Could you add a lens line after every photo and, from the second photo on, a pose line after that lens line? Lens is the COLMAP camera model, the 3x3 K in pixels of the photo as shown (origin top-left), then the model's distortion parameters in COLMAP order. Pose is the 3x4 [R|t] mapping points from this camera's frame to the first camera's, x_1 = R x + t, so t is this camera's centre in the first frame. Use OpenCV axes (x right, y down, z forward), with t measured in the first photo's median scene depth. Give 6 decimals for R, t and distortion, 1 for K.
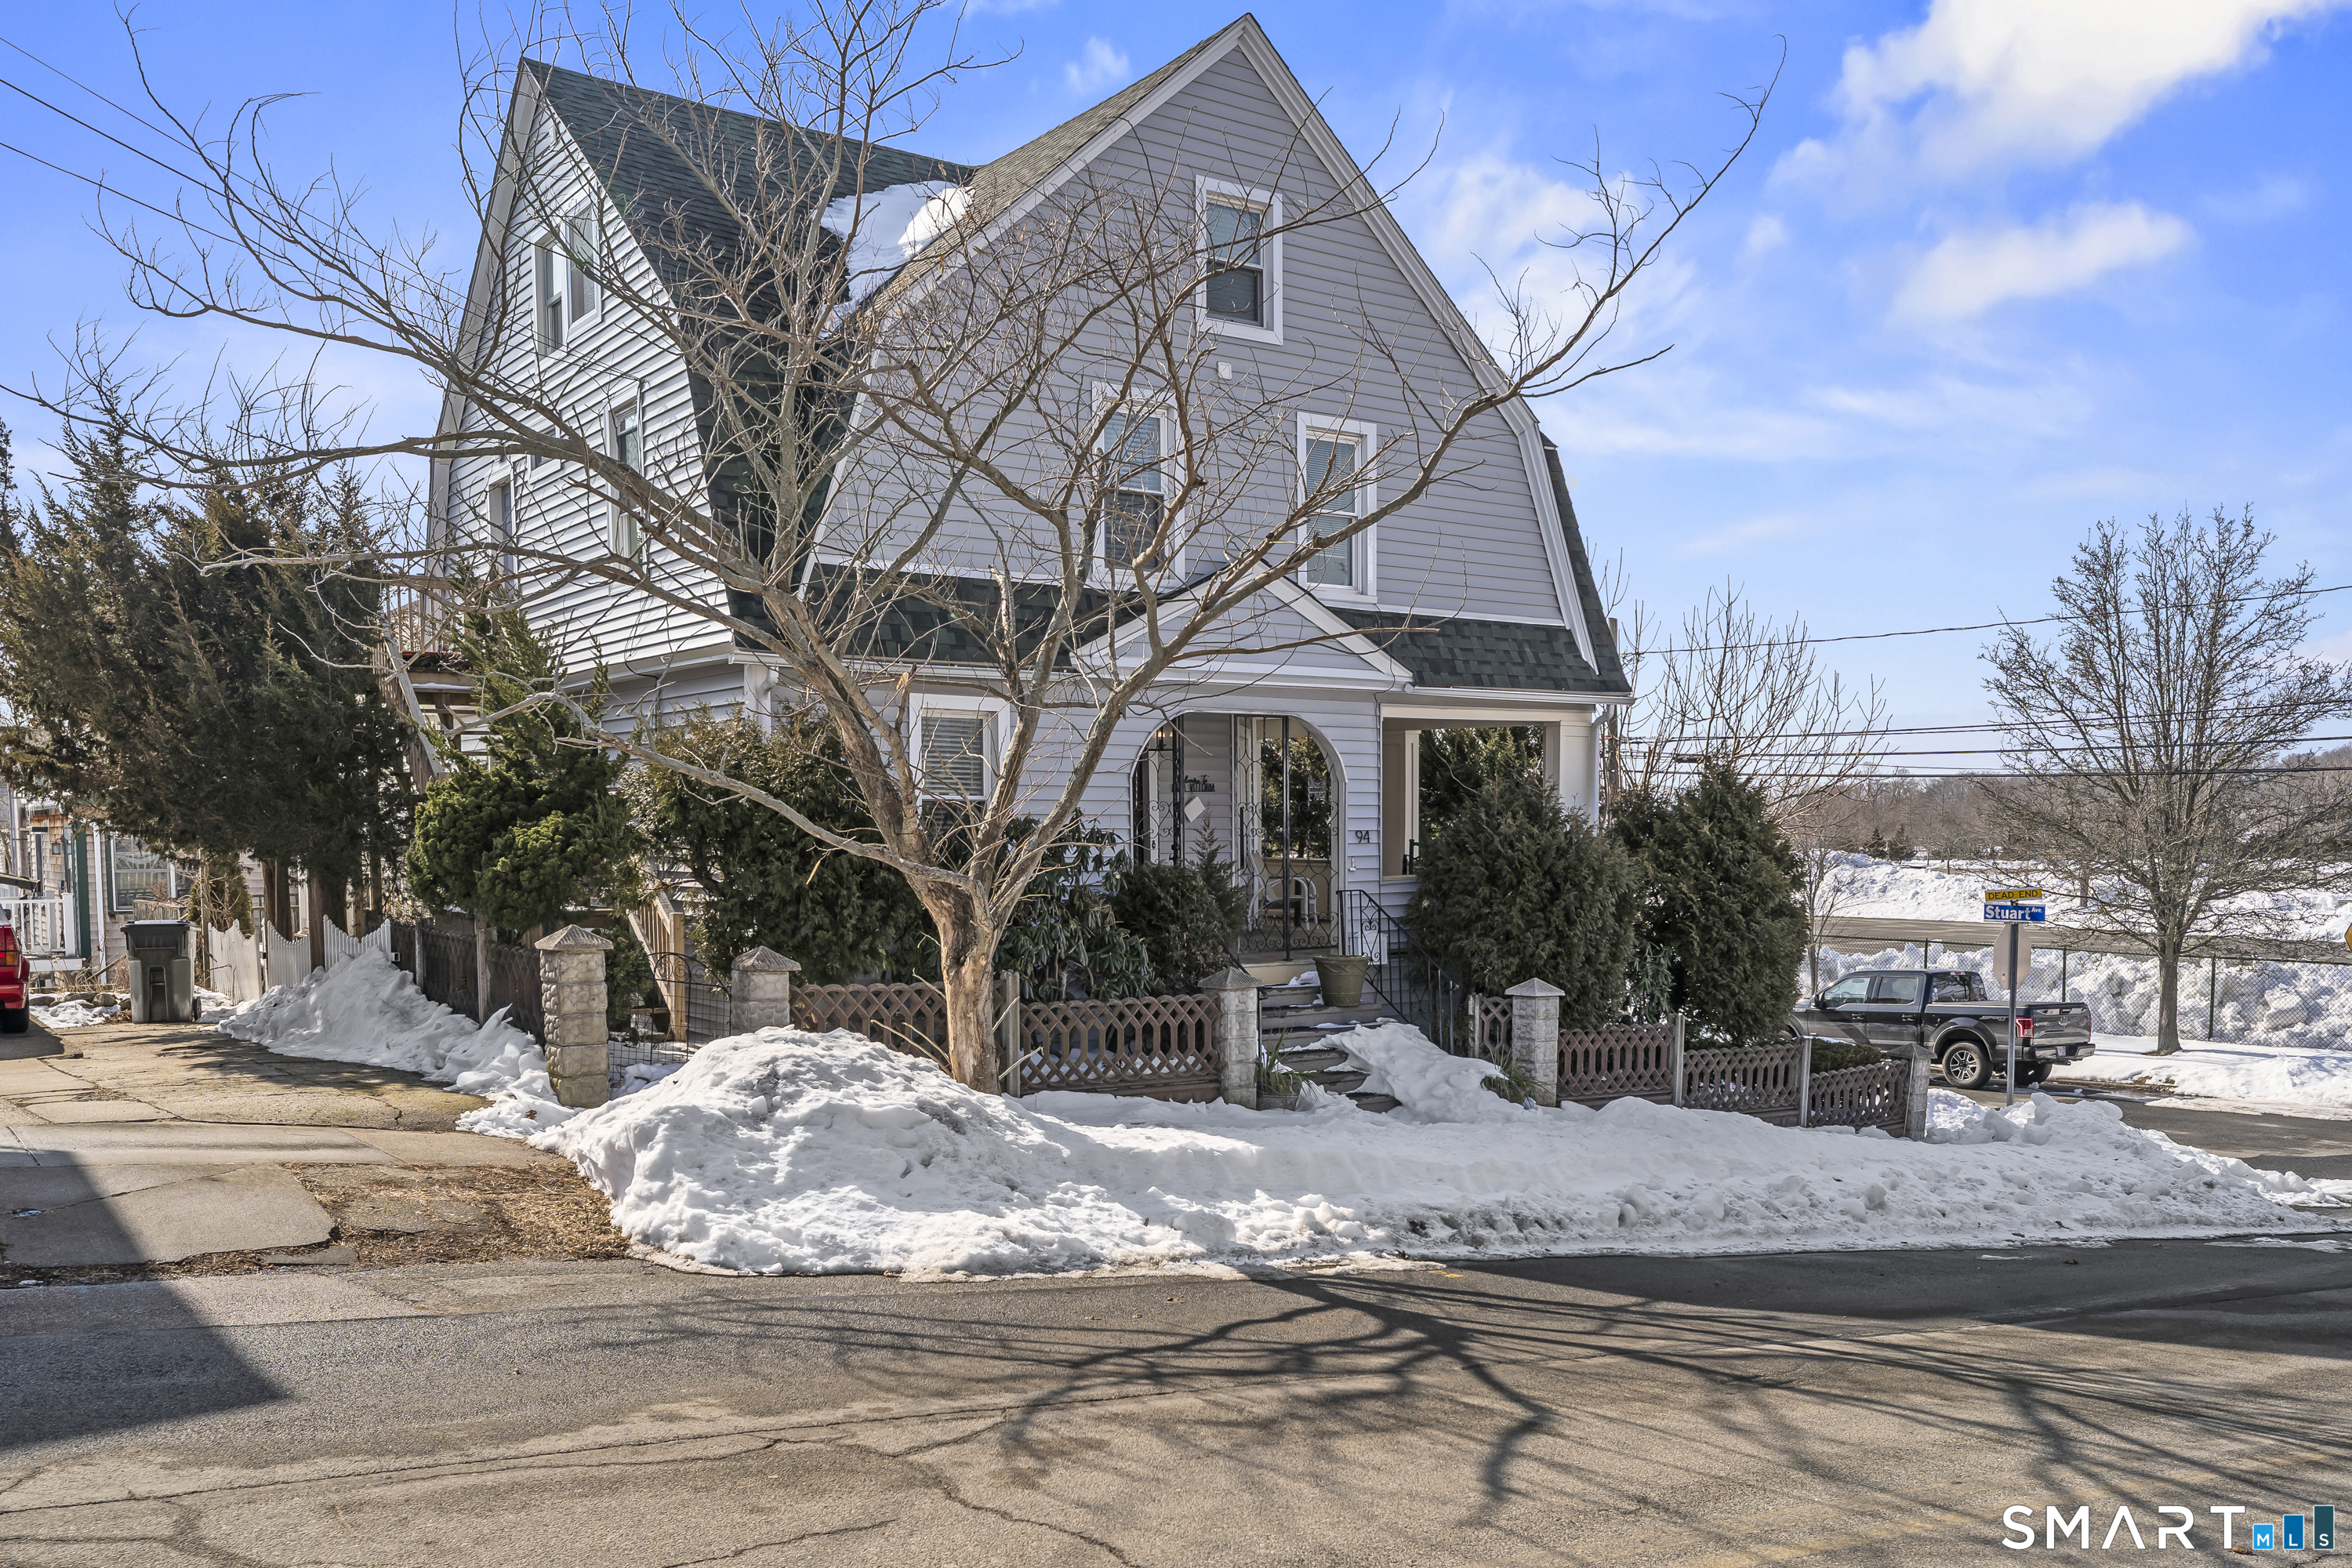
lens RADIAL K [[1905.0, 0, 1184.0], [0, 1905.0, 979.3], [0, 0, 1]] dist [-0.005404, 0.001976]
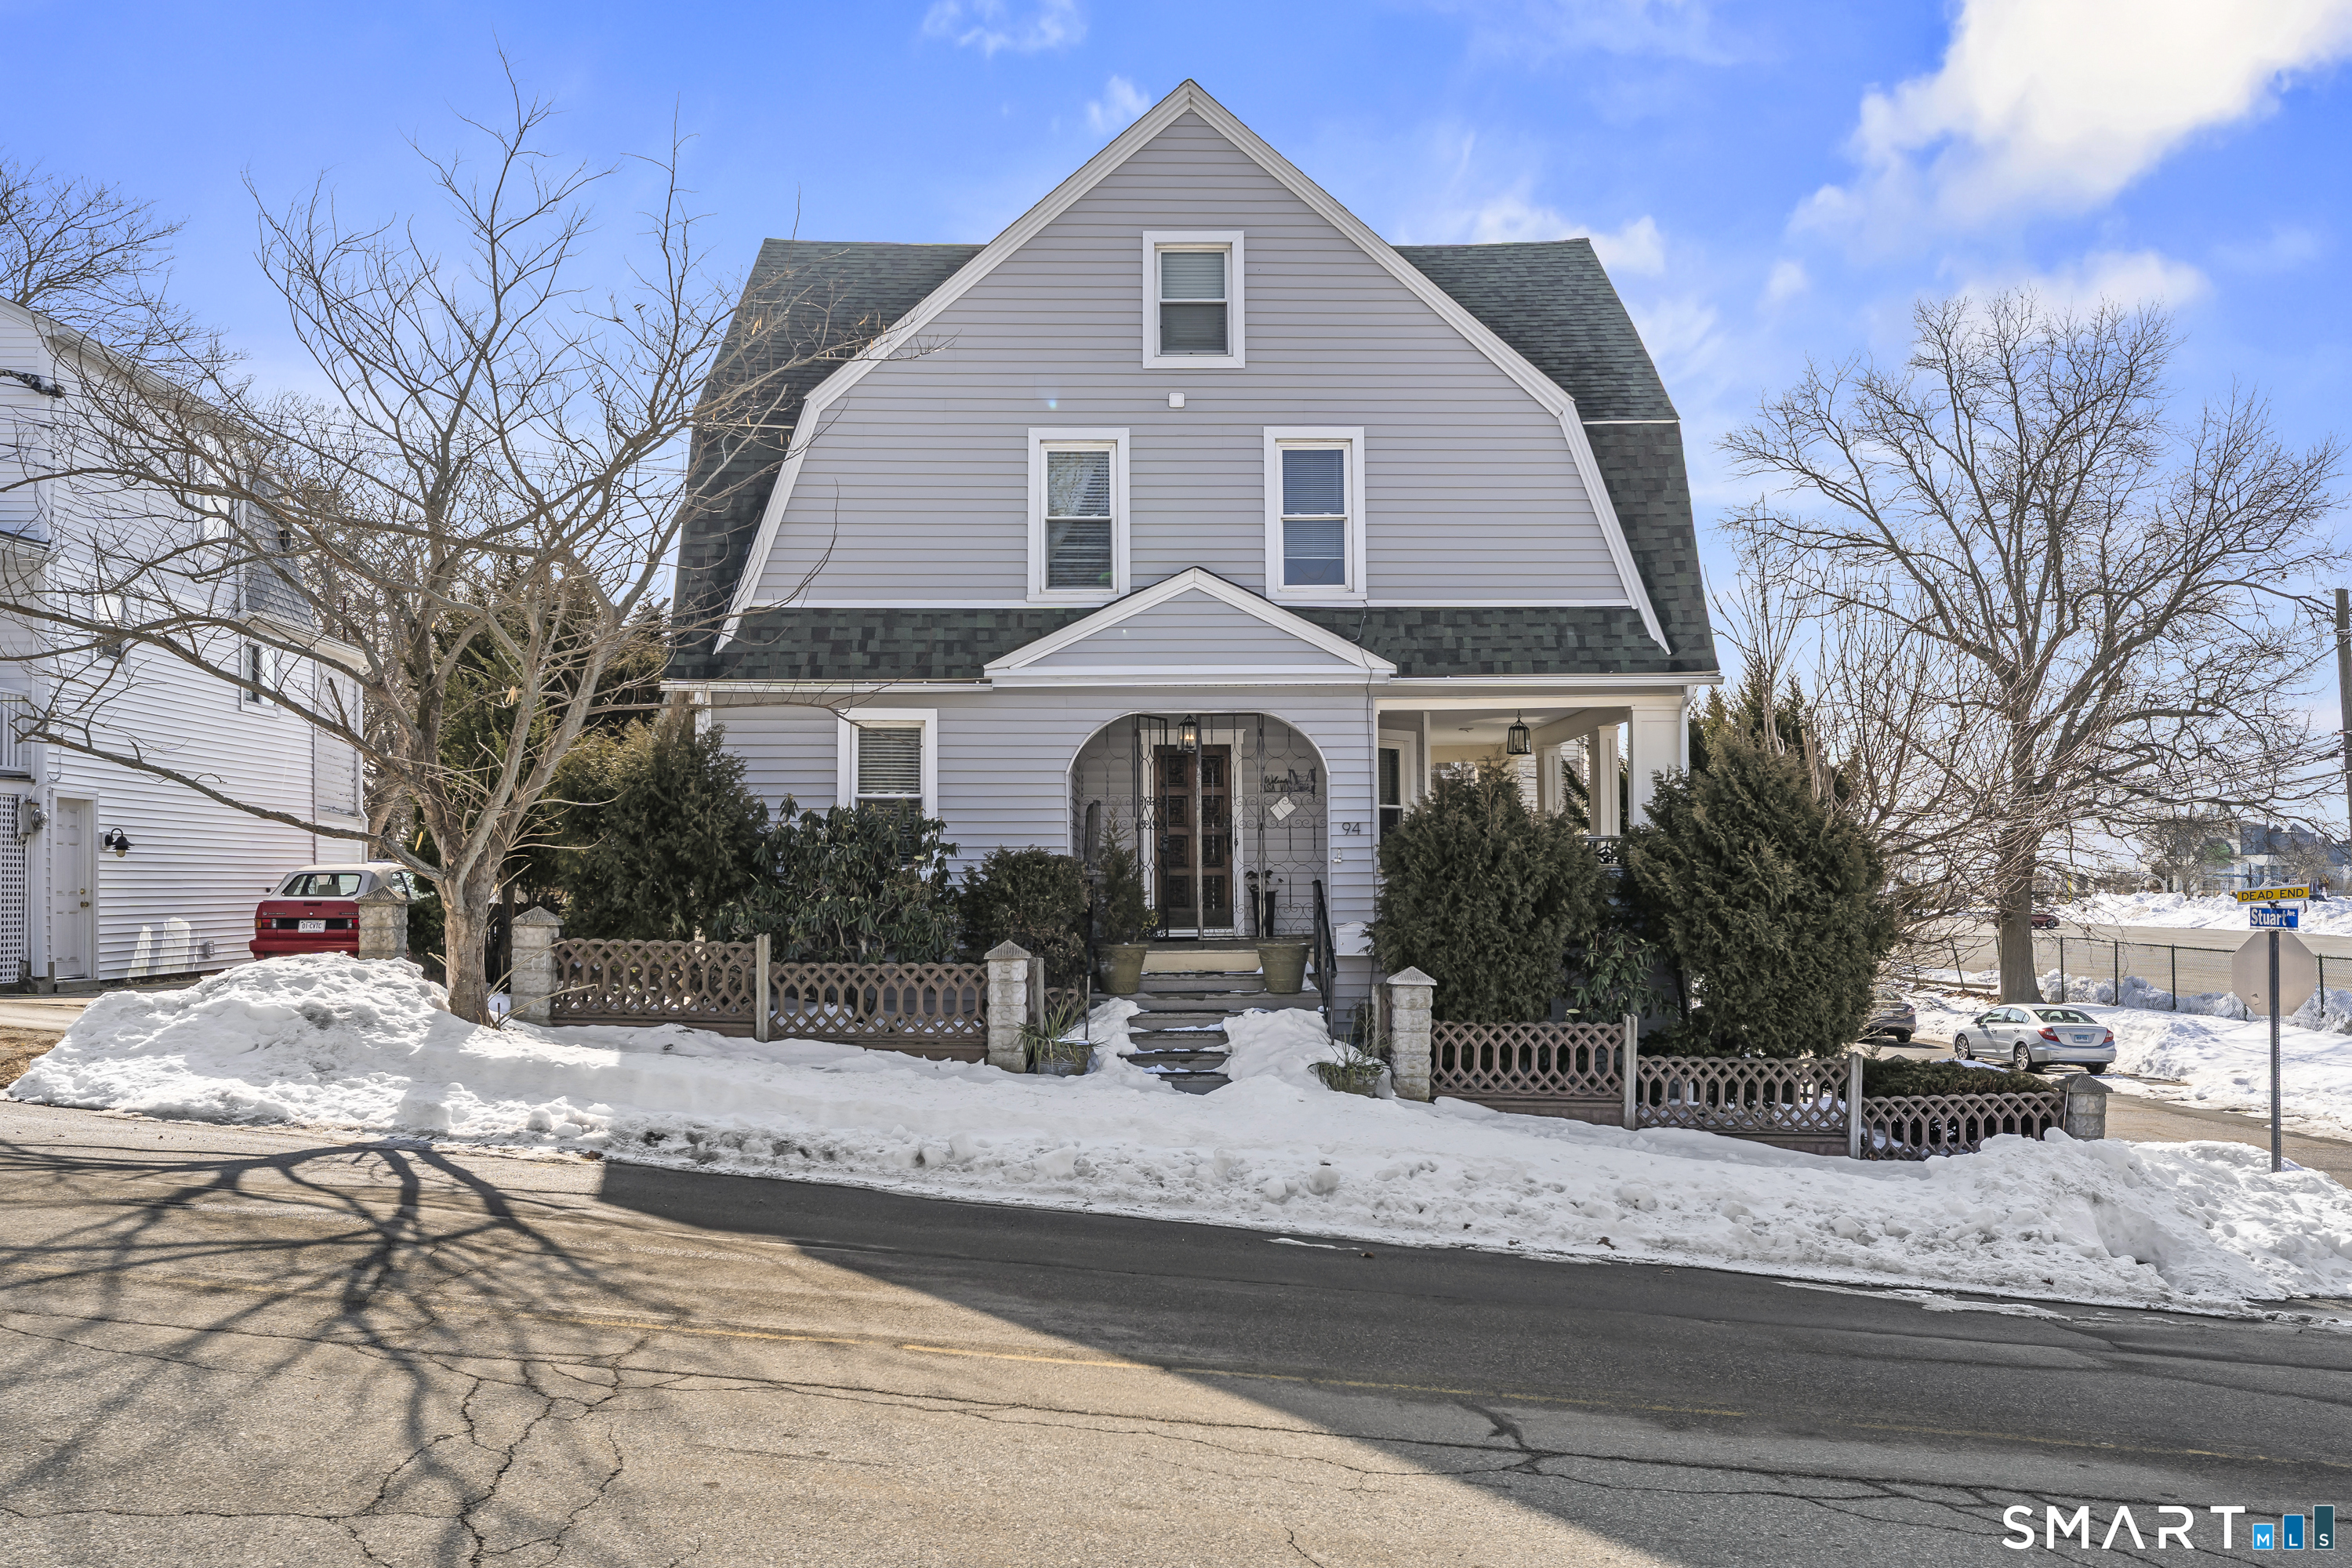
lens RADIAL K [[1911.9, 0, 1235.7], [0, 1911.9, 850.5], [0, 0, 1]] dist [-0.013022, -0.000169]
pose [[0.838080, -0.012392, -0.545407, 0.609083], [-0.038587, 0.995892, -0.081920, 0.022506], [0.544181, 0.089702, 0.834158, 0.127720]]
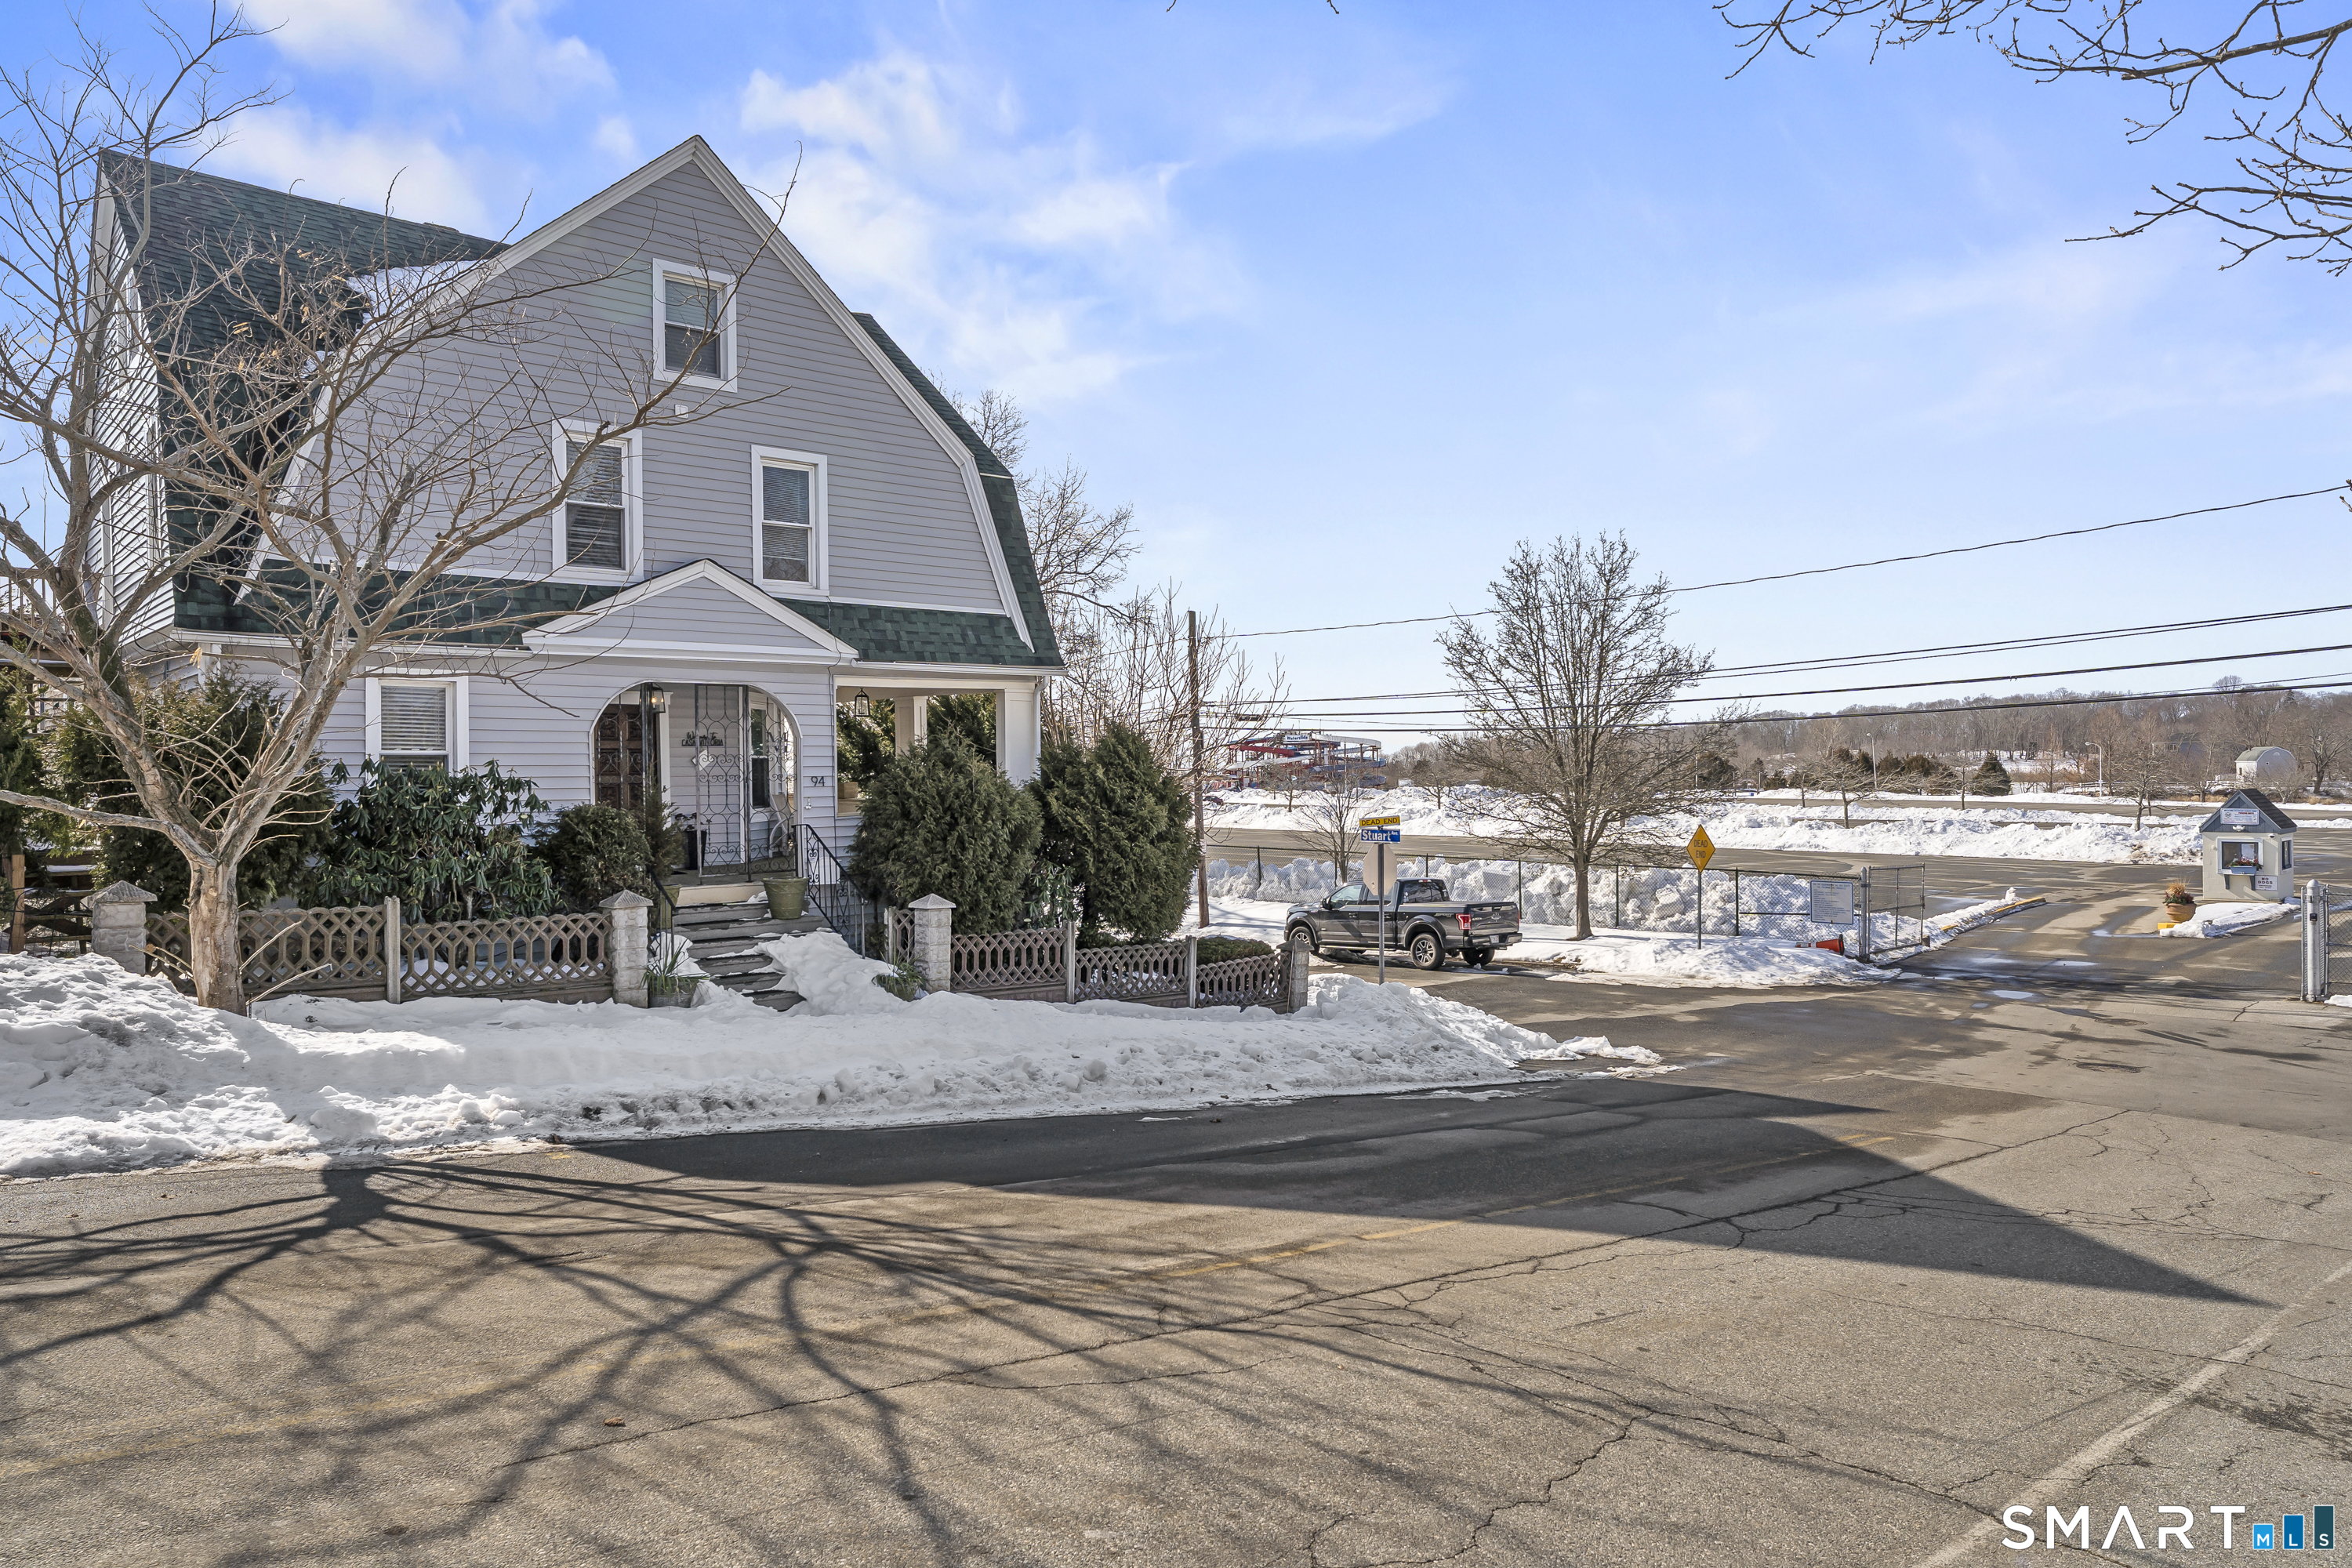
lens RADIAL K [[1472.2, 0, 1176.0], [0, 1472.2, 784.0], [0, 0, 1]] dist [-0.034459, 0.042498]
pose [[0.993703, -0.007629, 0.111788, 0.223933], [0.015528, 0.997429, -0.069956, -0.002481], [-0.110967, 0.071251, 0.991267, 0.025236]]
